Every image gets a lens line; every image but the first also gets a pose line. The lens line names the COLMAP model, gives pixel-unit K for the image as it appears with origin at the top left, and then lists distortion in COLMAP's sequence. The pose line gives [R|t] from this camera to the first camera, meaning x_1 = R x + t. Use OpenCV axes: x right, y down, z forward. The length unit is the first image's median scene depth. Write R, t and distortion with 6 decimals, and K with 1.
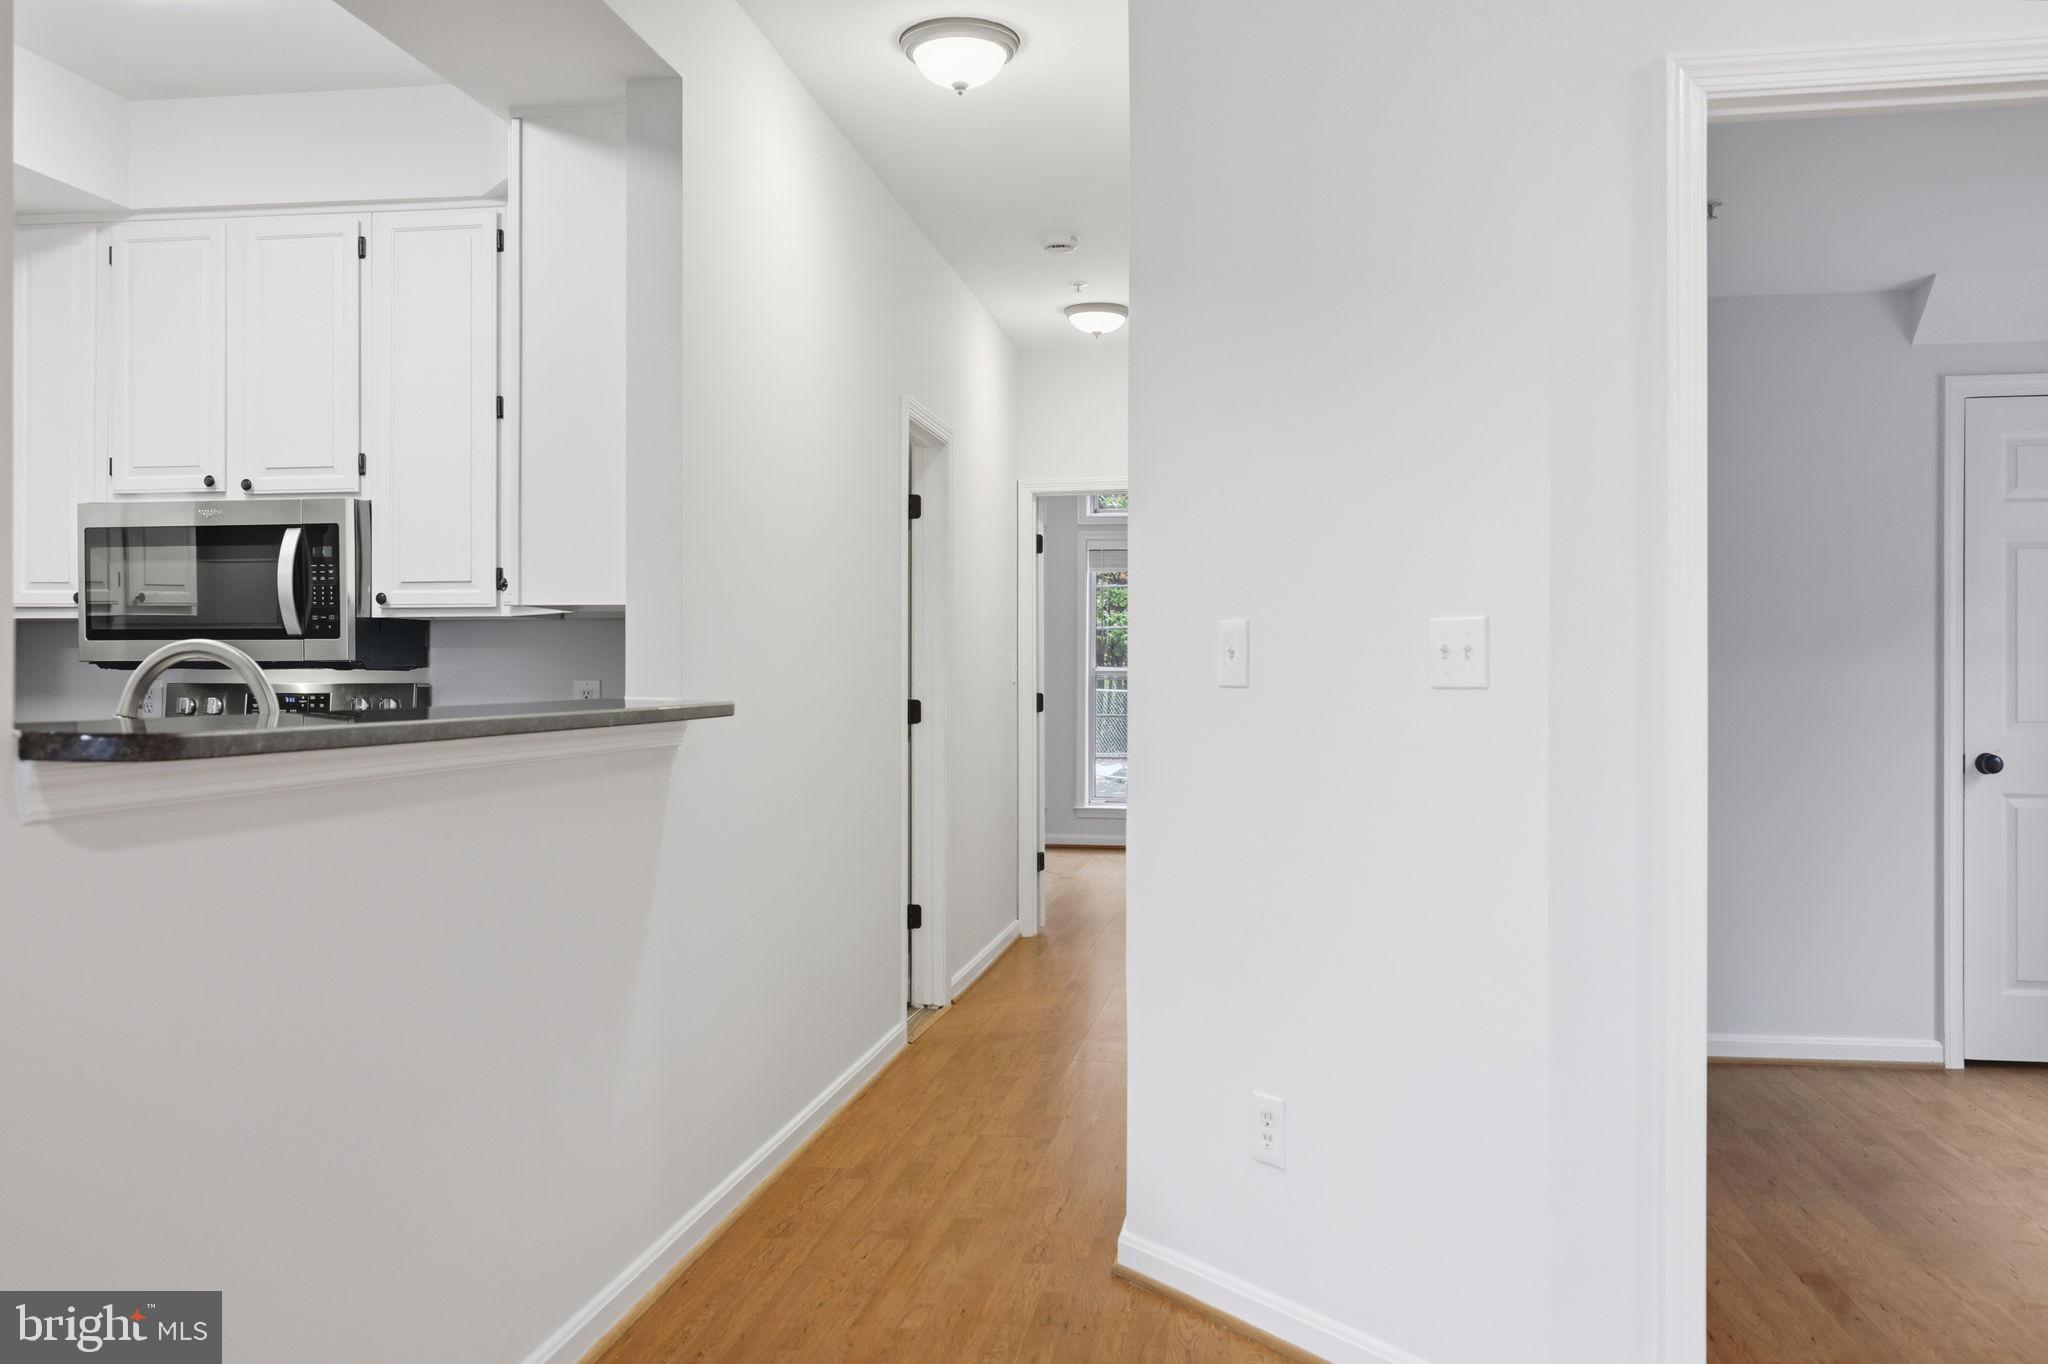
lens RADIAL K [[1656.4, 0, 1021.4], [0, 1656.4, 670.4], [0, 0, 1]] dist [-0.002305, 0.003255]
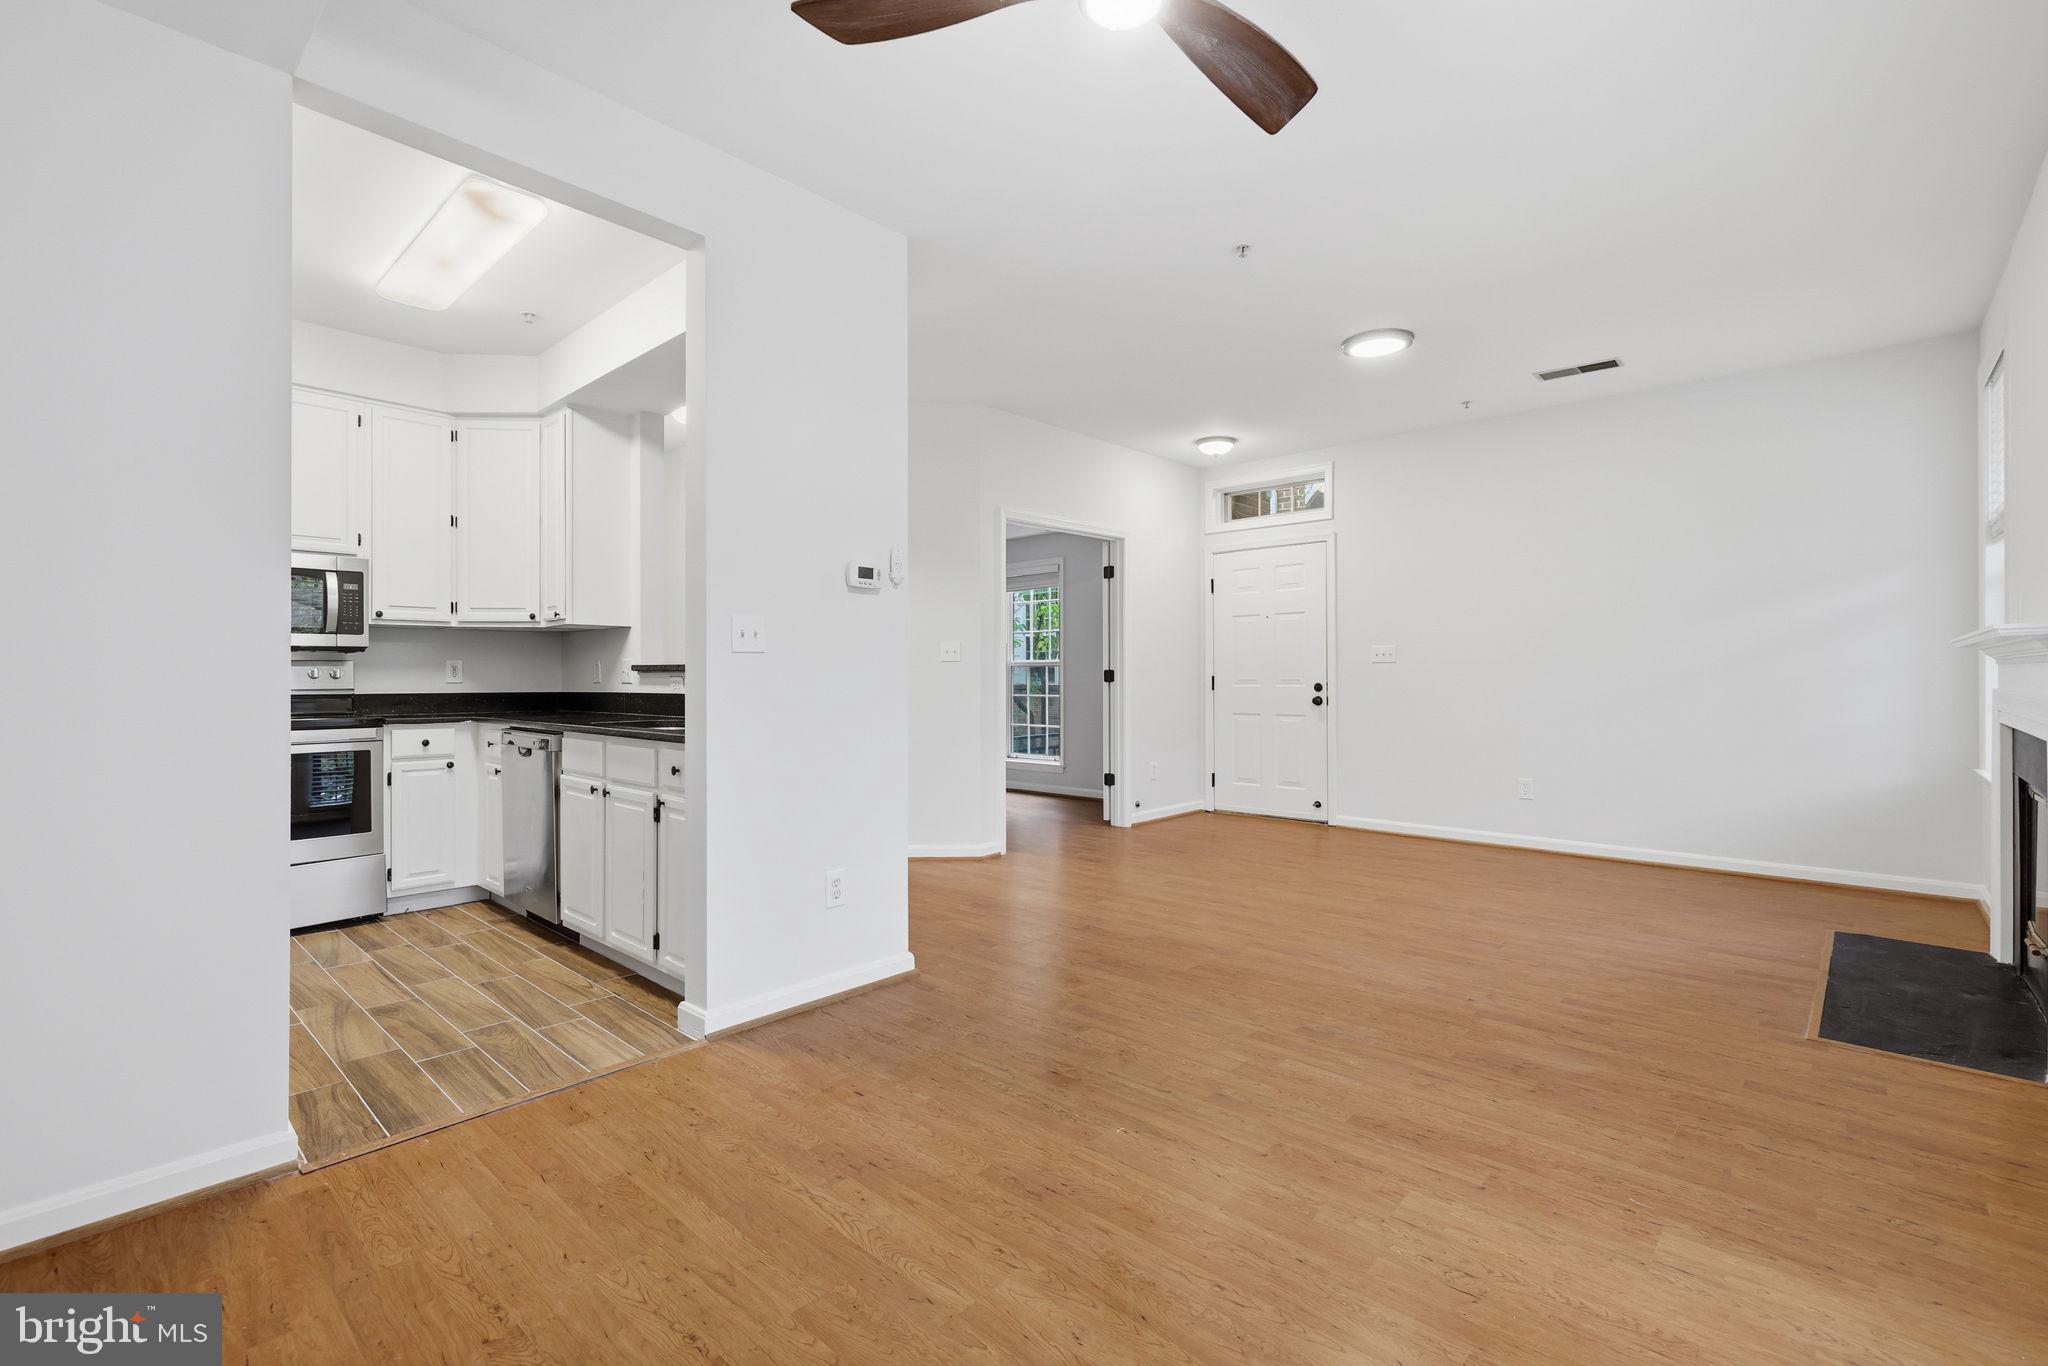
lens RADIAL K [[905.5, 0, 1024.0], [0, 905.5, 683.0], [0, 0, 1]] dist [0.001150, 0.000135]
pose [[0.550608, -0.006978, 0.834734, -0.823422], [0.000730, 0.999969, 0.007878, 0.025739], [-0.834763, -0.003729, 0.550596, -0.156983]]
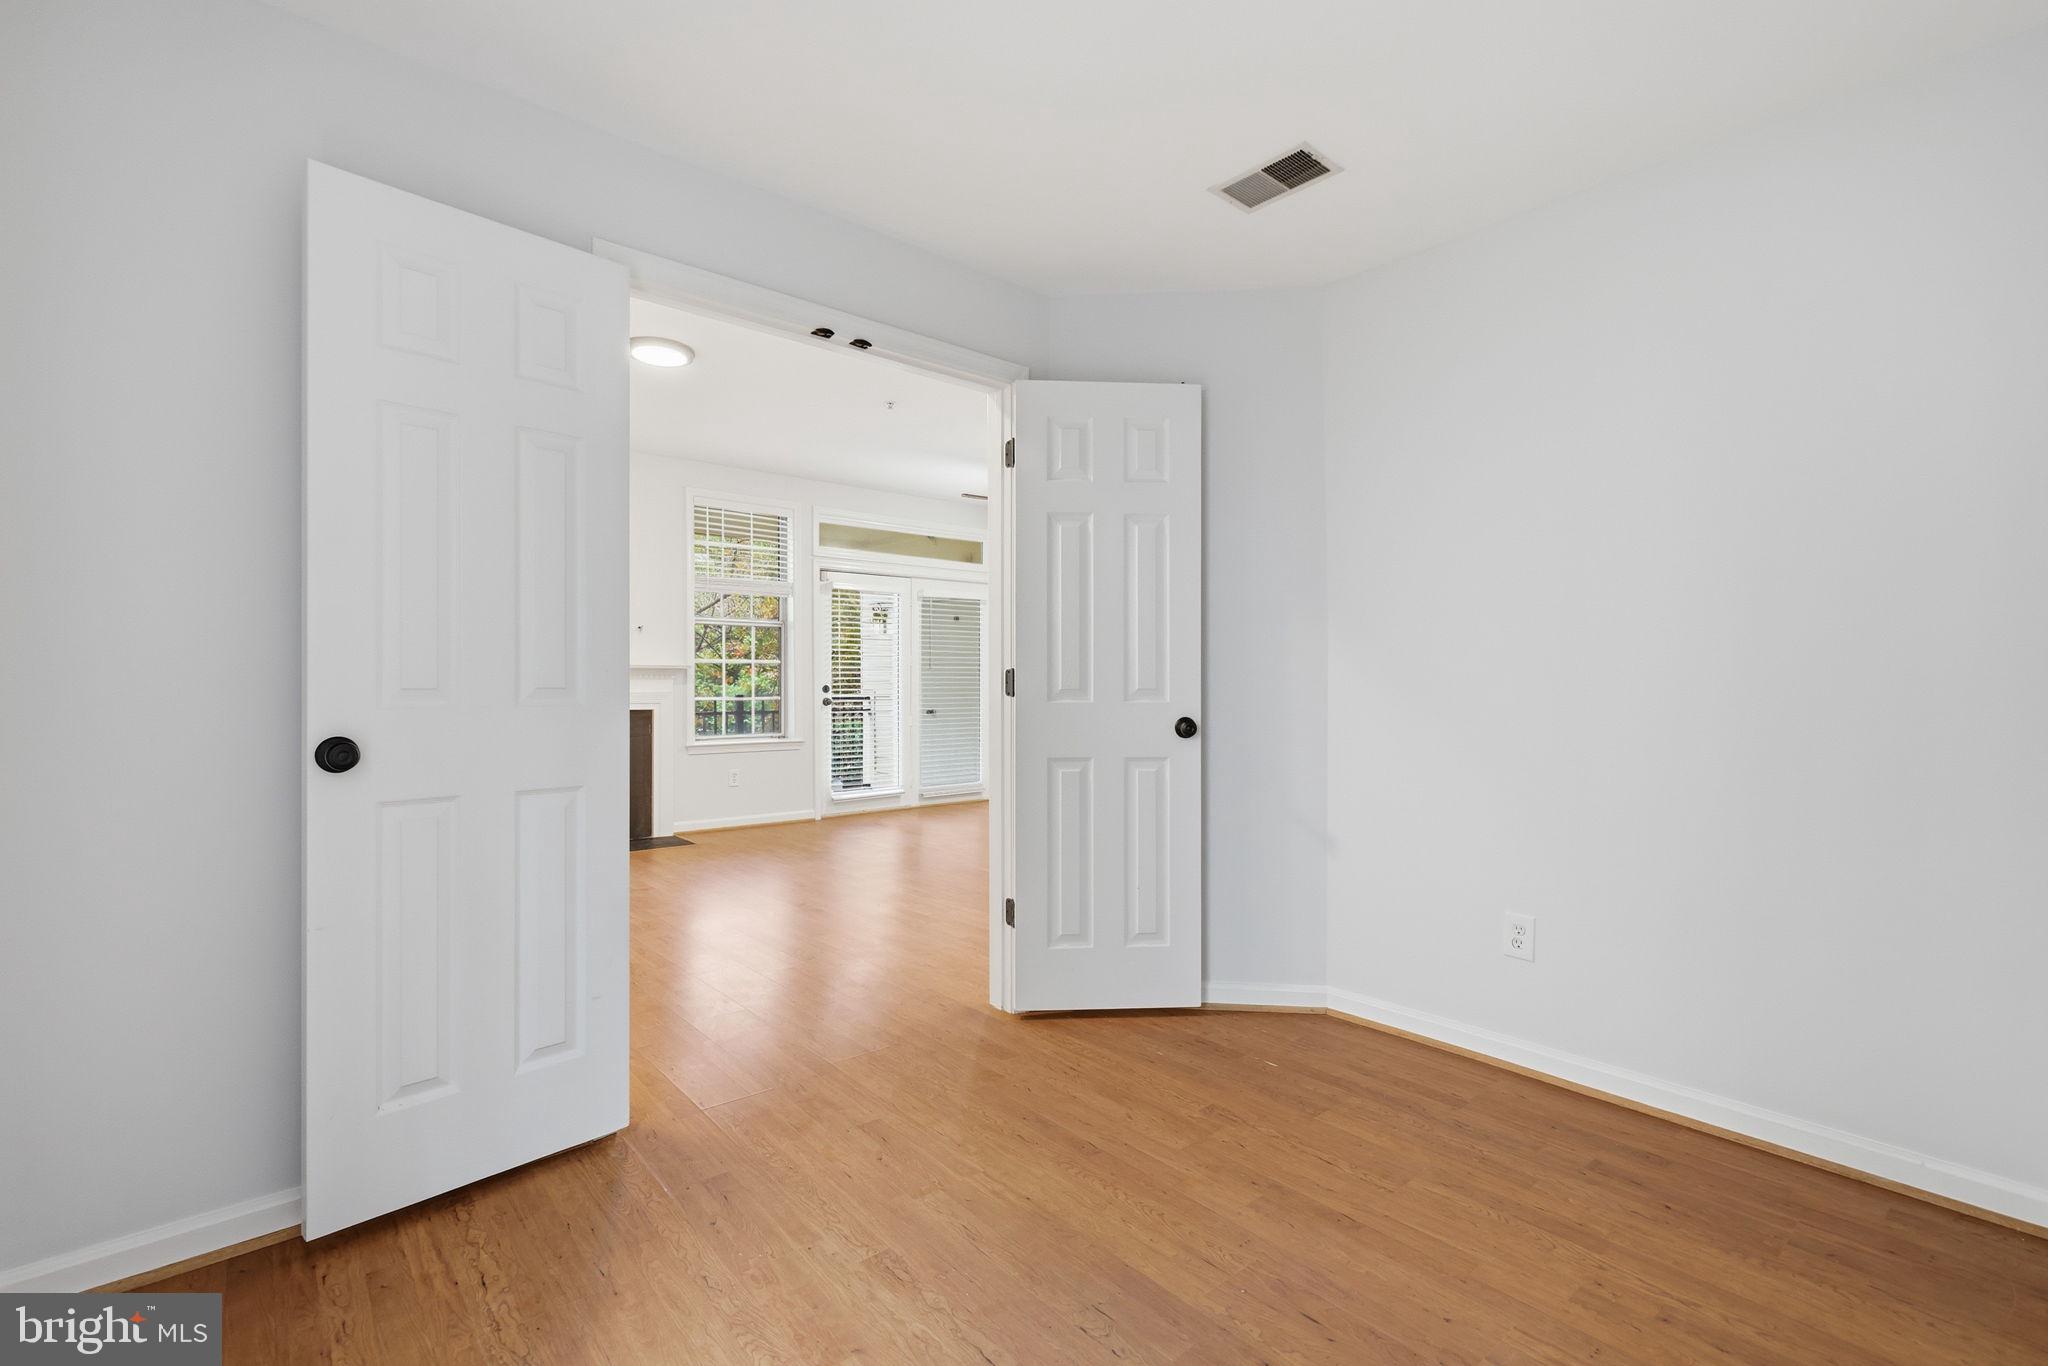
lens RADIAL K [[905.5, 0, 1024.0], [0, 905.5, 683.0], [0, 0, 1]] dist [0.001150, 0.000135]
pose [[-0.651359, 0.000799, -0.758769, 0.743975], [0.006180, 0.999972, -0.004252, 0.033175], [0.758744, -0.007459, -0.651346, 1.041350]]
